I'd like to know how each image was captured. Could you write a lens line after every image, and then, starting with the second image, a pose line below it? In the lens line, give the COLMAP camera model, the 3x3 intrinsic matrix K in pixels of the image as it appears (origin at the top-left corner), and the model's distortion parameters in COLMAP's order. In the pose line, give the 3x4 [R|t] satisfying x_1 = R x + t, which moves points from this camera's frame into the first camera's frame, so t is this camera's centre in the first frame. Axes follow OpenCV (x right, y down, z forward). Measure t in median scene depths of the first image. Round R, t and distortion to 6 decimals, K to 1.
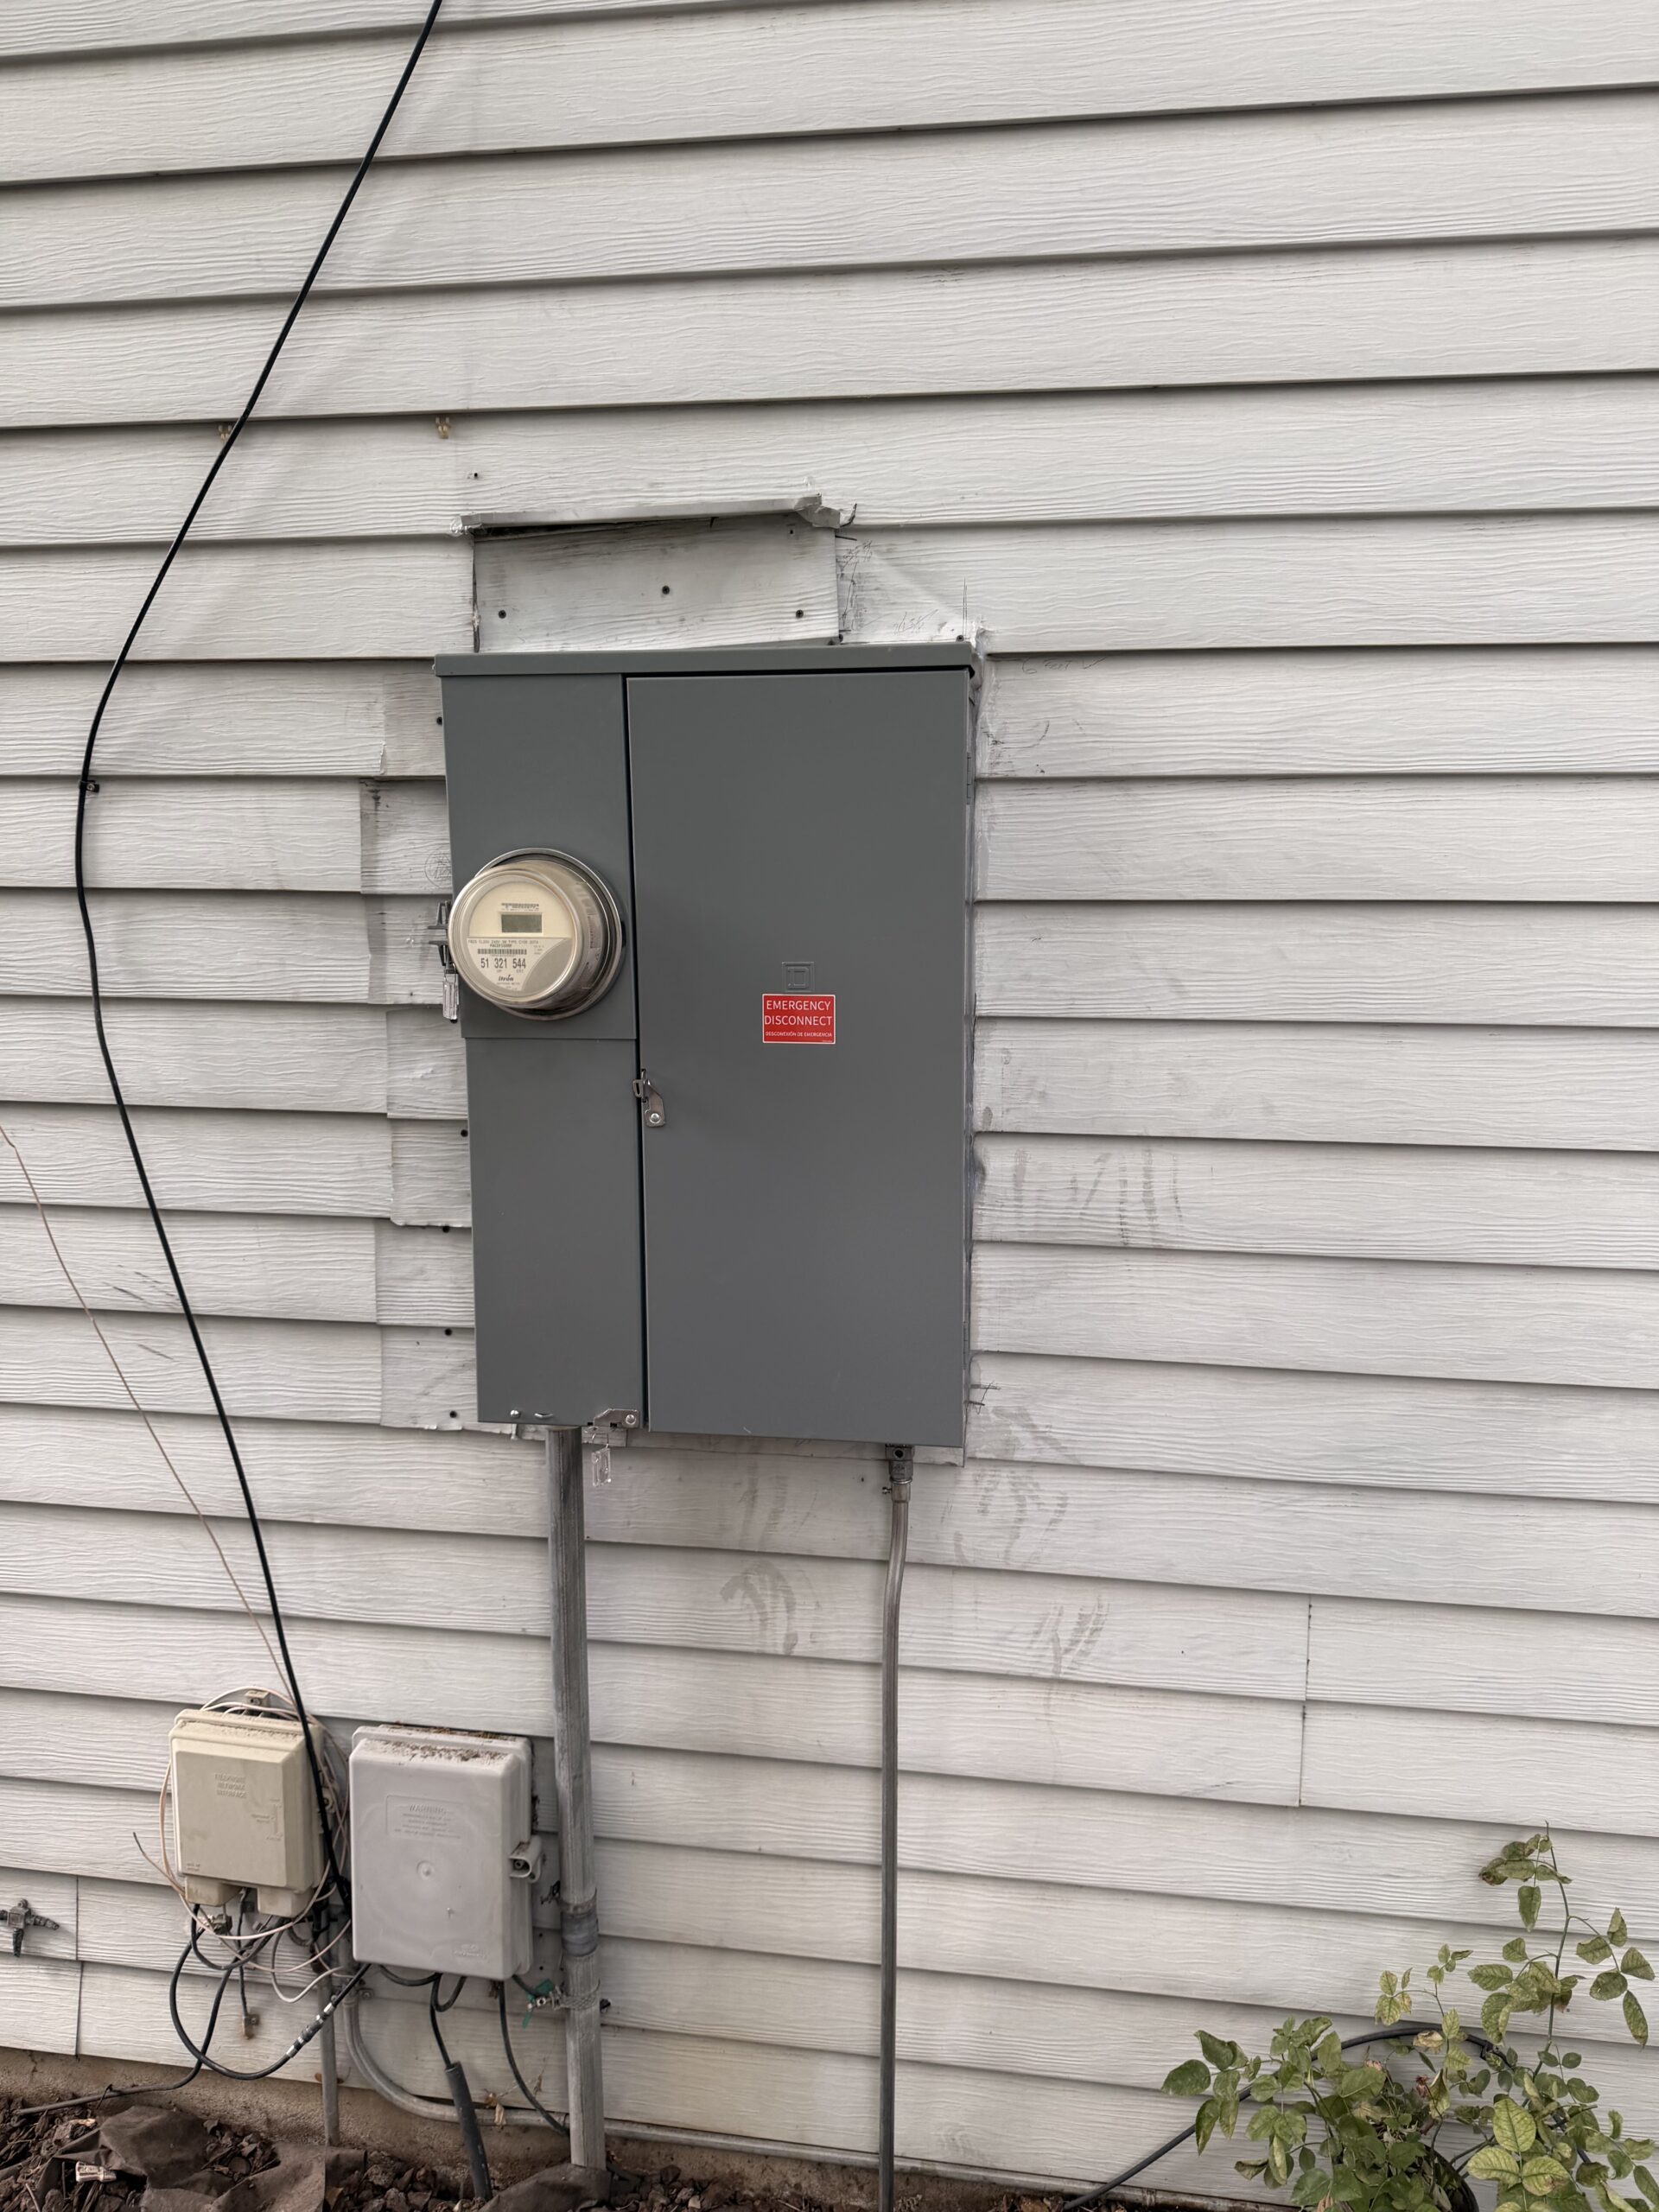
lens RADIAL K [[1627.3, 0, 827.1], [0, 1627.3, 1110.8], [0, 0, 1]] dist [0.036614, -0.055674]
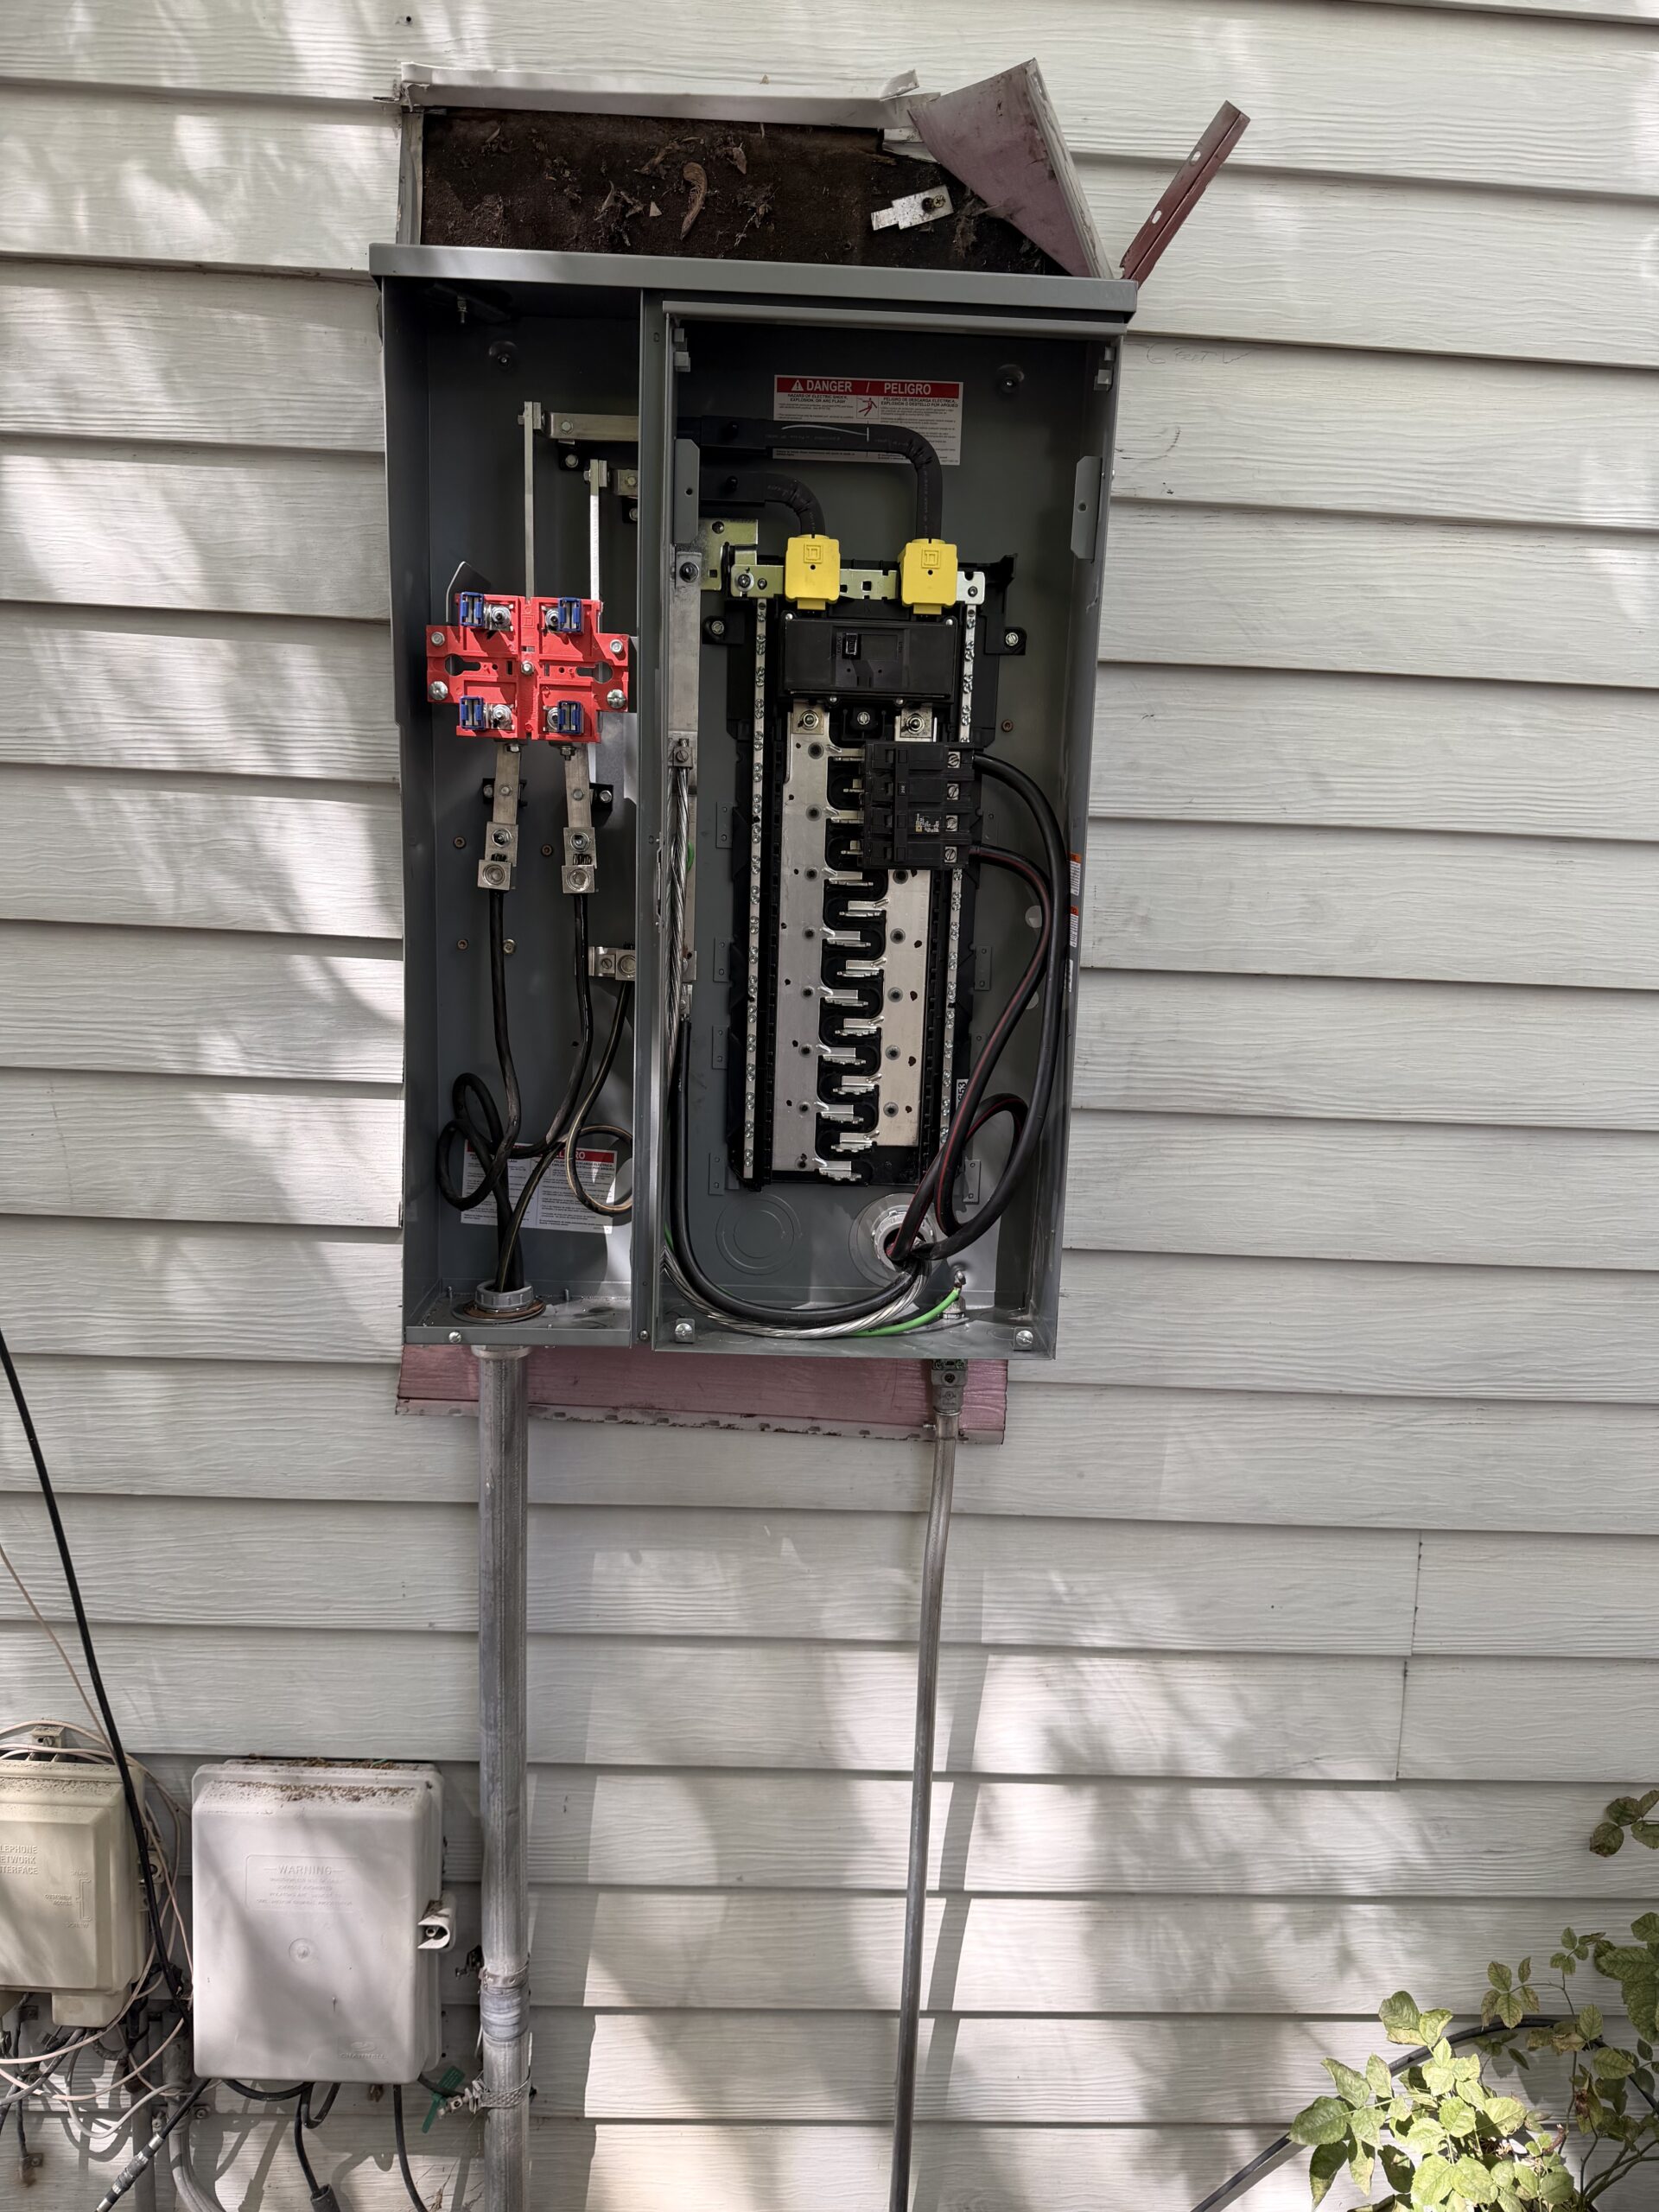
lens RADIAL K [[1602.8, 0, 823.0], [0, 1602.8, 1108.6], [0, 0, 1]] dist [0.000594, -0.004581]
pose [[0.980036, 0.005671, 0.198737, -0.167957], [-0.011178, 0.999584, 0.026598, 0.060991], [-0.198503, -0.028288, 0.979692, 0.260833]]
